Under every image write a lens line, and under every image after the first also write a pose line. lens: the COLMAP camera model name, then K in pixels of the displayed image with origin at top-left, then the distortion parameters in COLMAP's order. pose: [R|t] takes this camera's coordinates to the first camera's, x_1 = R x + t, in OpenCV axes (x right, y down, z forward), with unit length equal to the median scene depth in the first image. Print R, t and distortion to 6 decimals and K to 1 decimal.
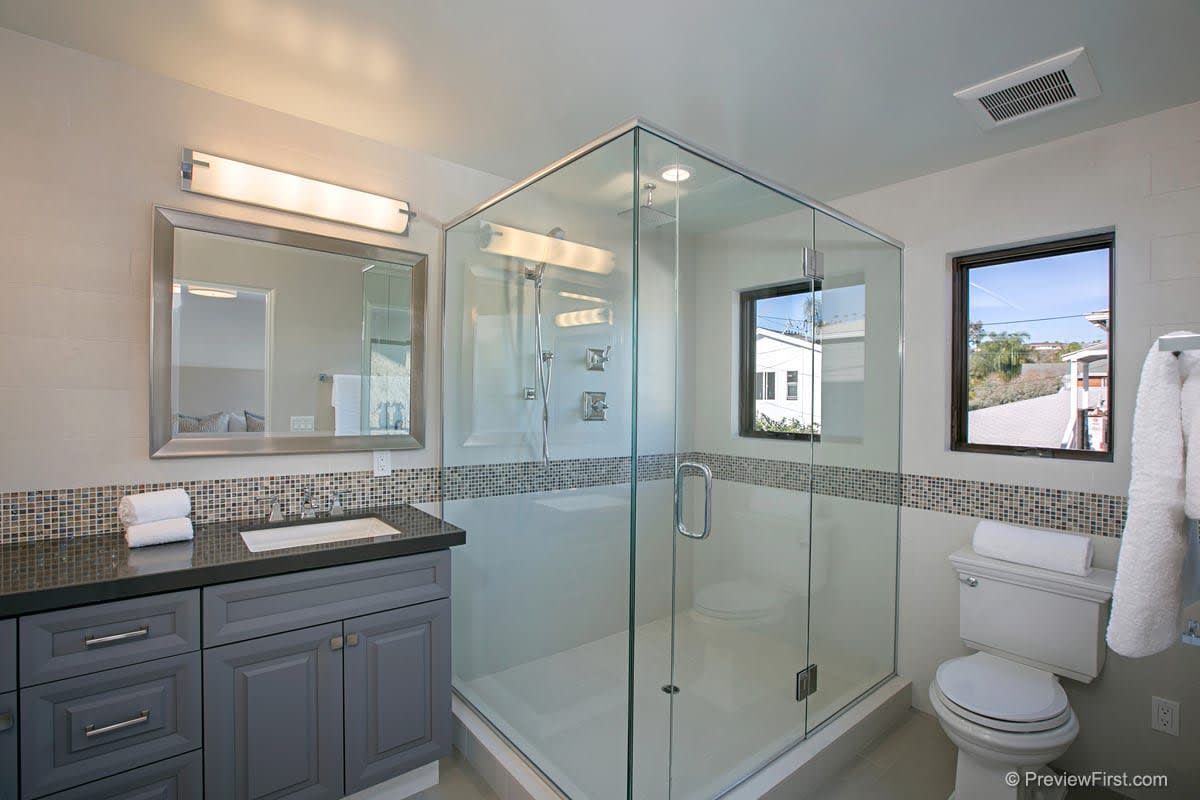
lens RADIAL K [[551.5, 0, 596.0], [0, 551.5, 404.5], [0, 0, 1]] dist [-0.002178, 0.000369]
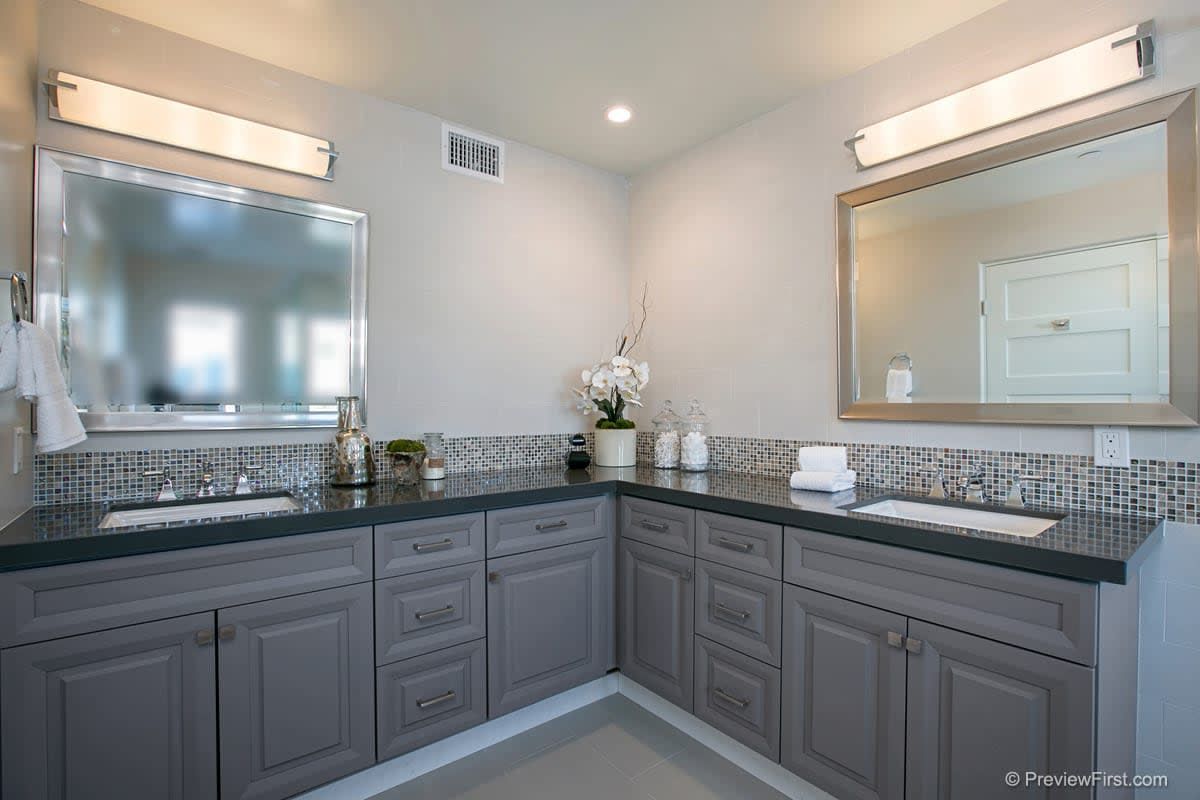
lens RADIAL K [[551.5, 0, 596.2], [0, 551.5, 406.5], [0, 0, 1]] dist [-0.002178, 0.000369]
pose [[0.015938, -0.015219, -0.999757, 0.282030], [-0.002831, 0.999879, -0.015266, 0.080419], [0.999869, 0.003073, 0.015893, 0.437300]]
